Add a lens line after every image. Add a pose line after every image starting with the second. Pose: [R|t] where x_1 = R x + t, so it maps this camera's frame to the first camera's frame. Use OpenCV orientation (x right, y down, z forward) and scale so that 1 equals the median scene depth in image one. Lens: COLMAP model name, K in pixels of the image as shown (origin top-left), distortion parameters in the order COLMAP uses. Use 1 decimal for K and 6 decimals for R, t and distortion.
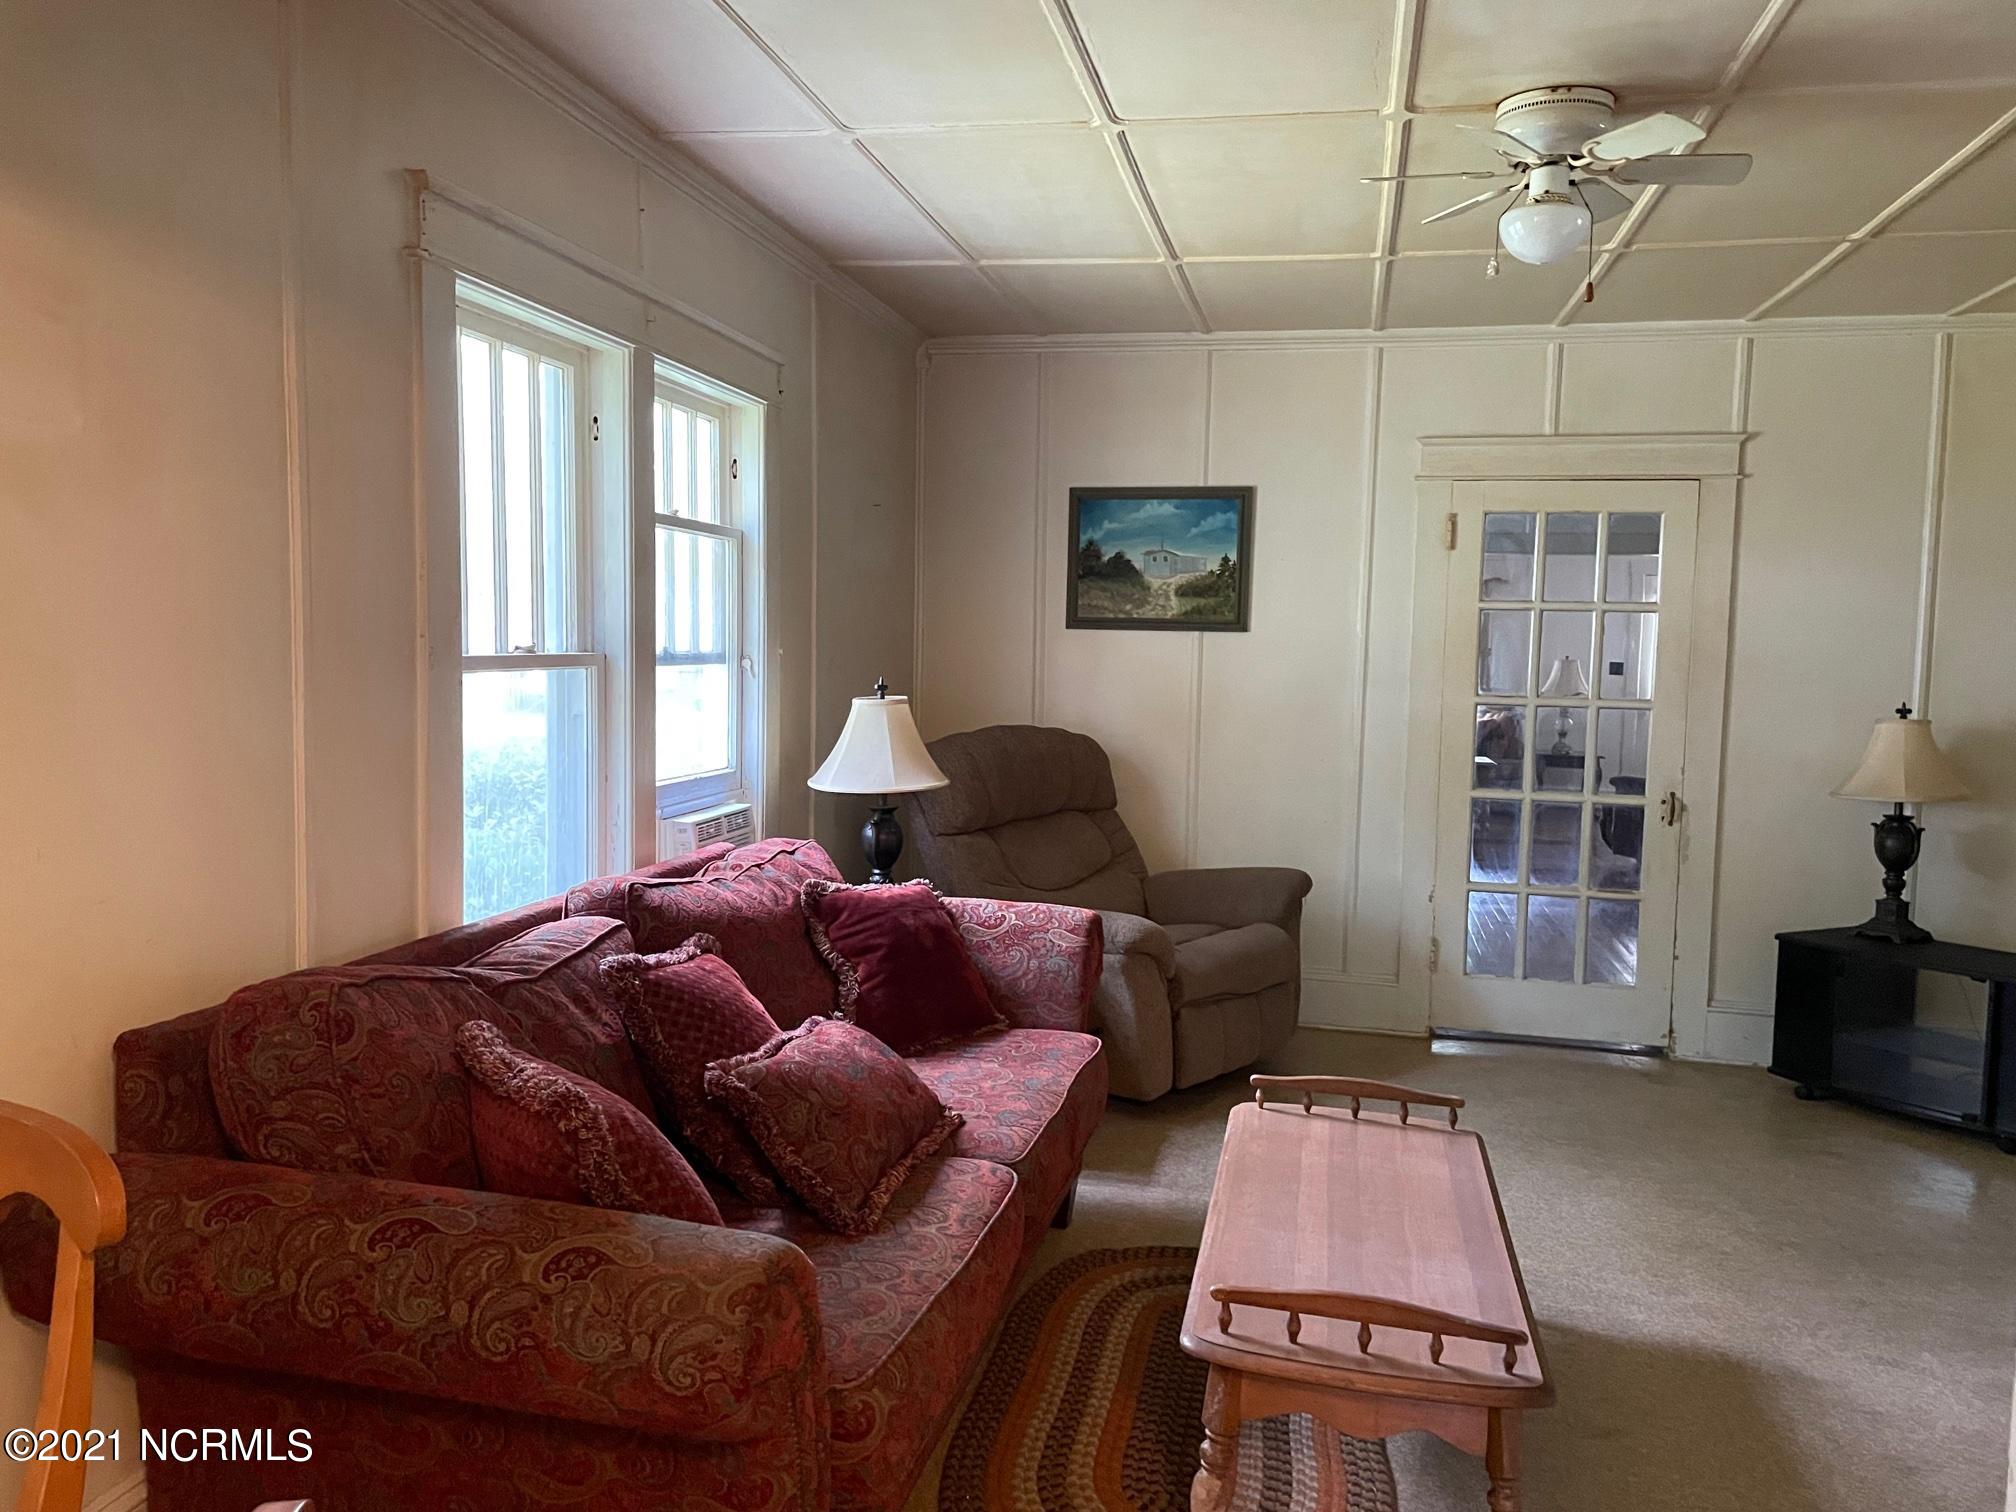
lens RADIAL K [[1515.3, 0, 998.7], [0, 1515.3, 758.8], [0, 0, 1]] dist [0.114349, -0.154211]
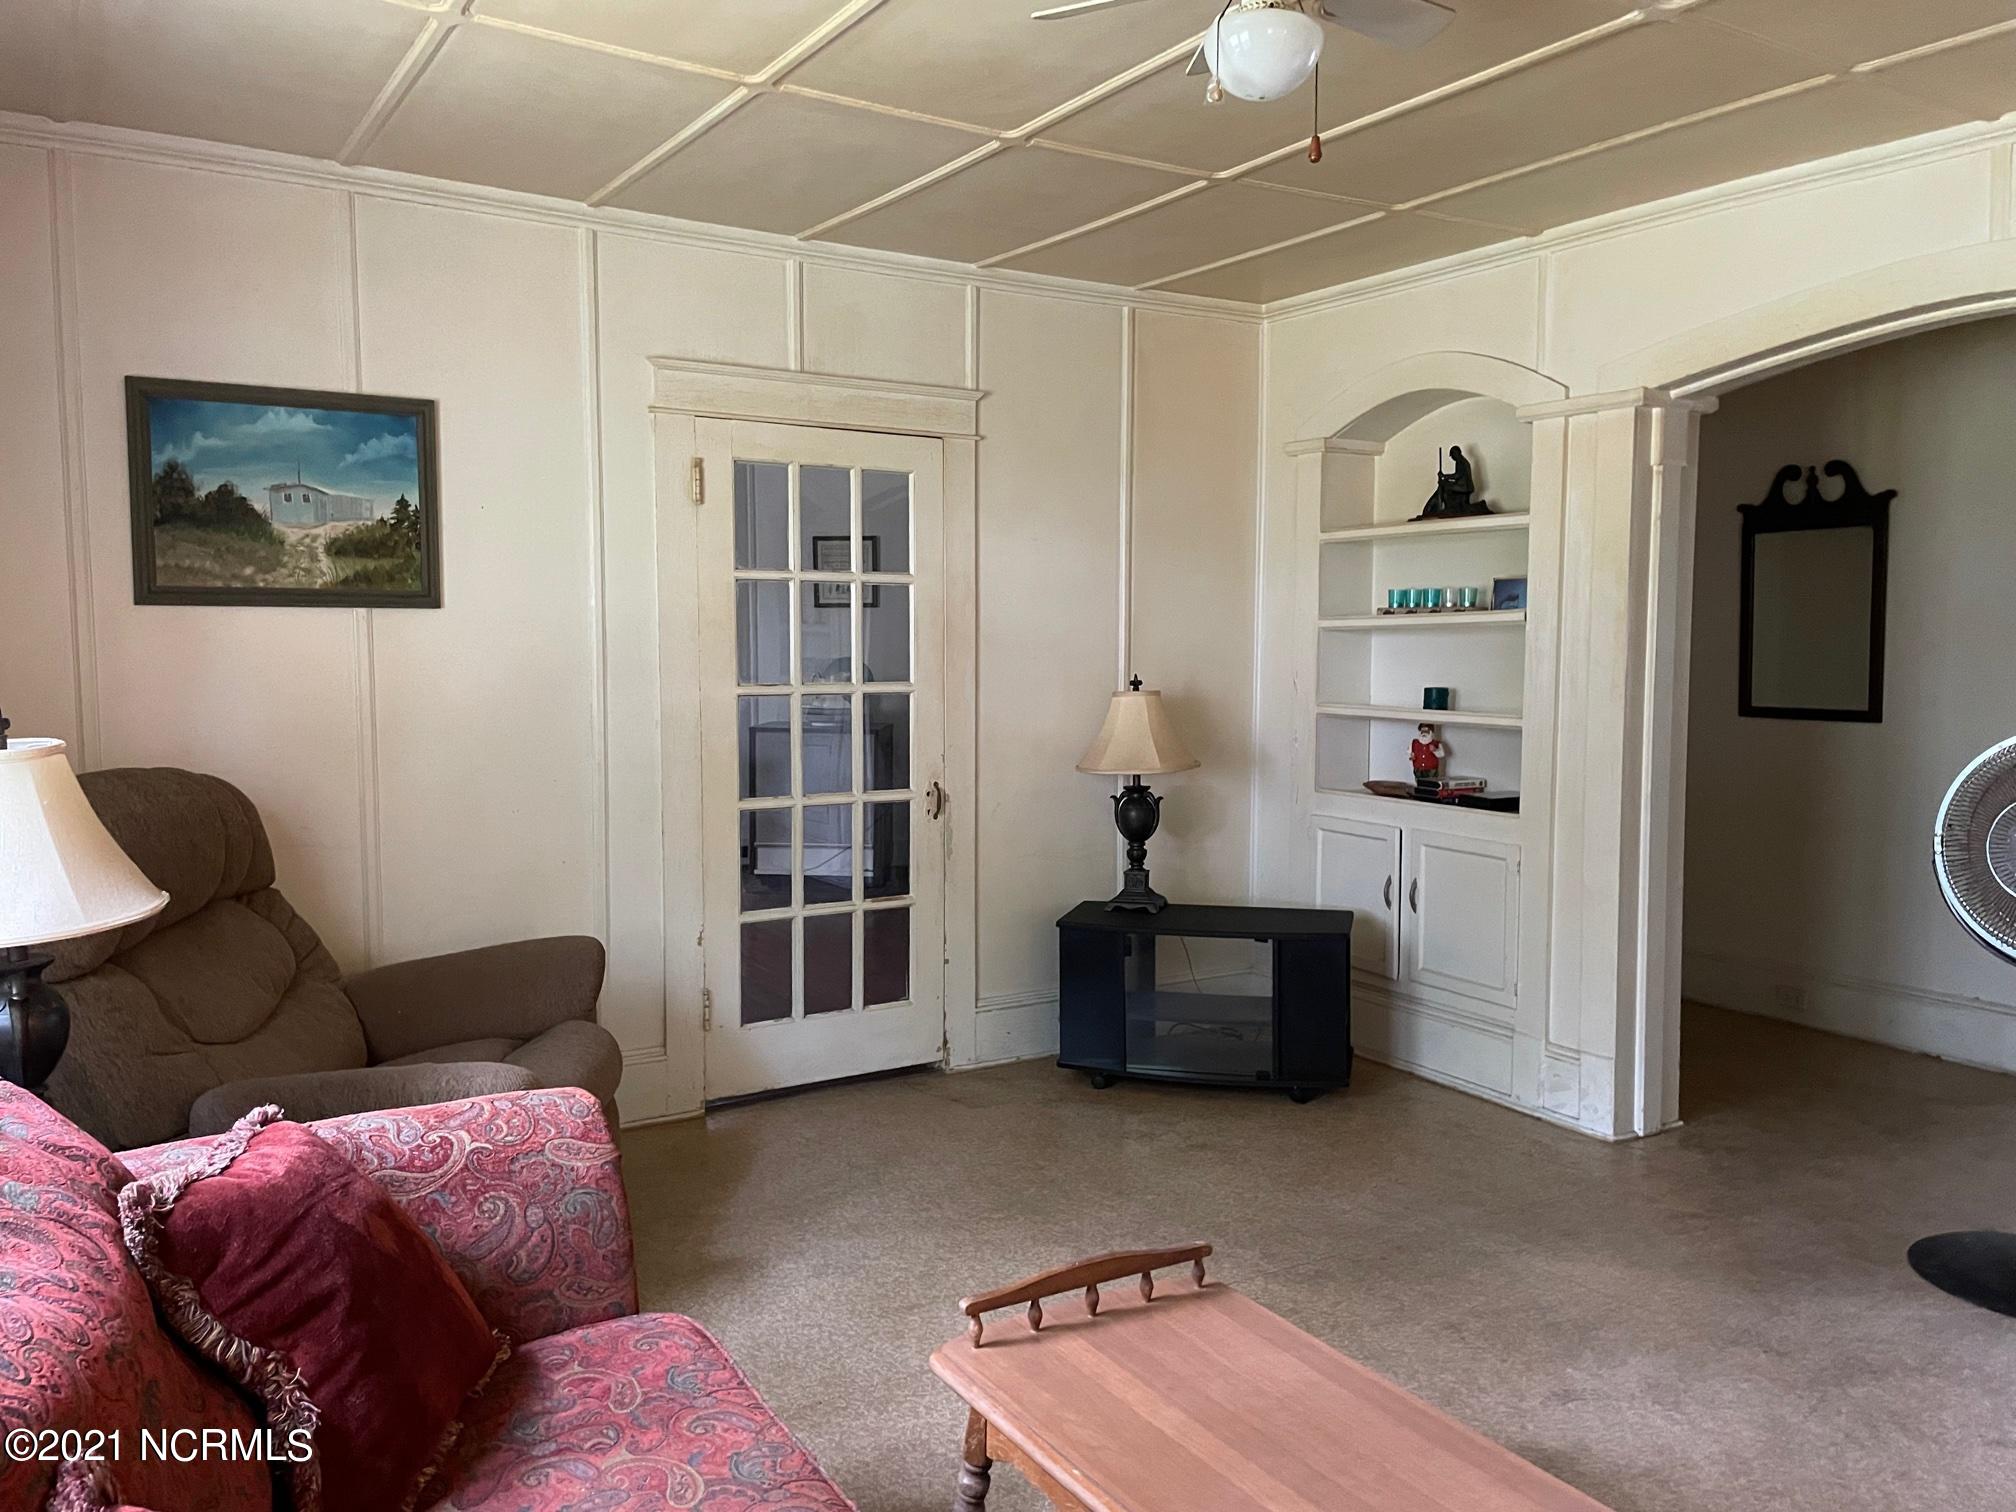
lens RADIAL K [[1515.3, 0, 998.7], [0, 1515.3, 758.8], [0, 0, 1]] dist [0.114349, -0.154211]
pose [[0.716112, -0.079828, 0.693405, -0.155260], [0.068866, 0.996672, 0.043621, -0.028507], [-0.694580, 0.016515, 0.719226, 0.325407]]
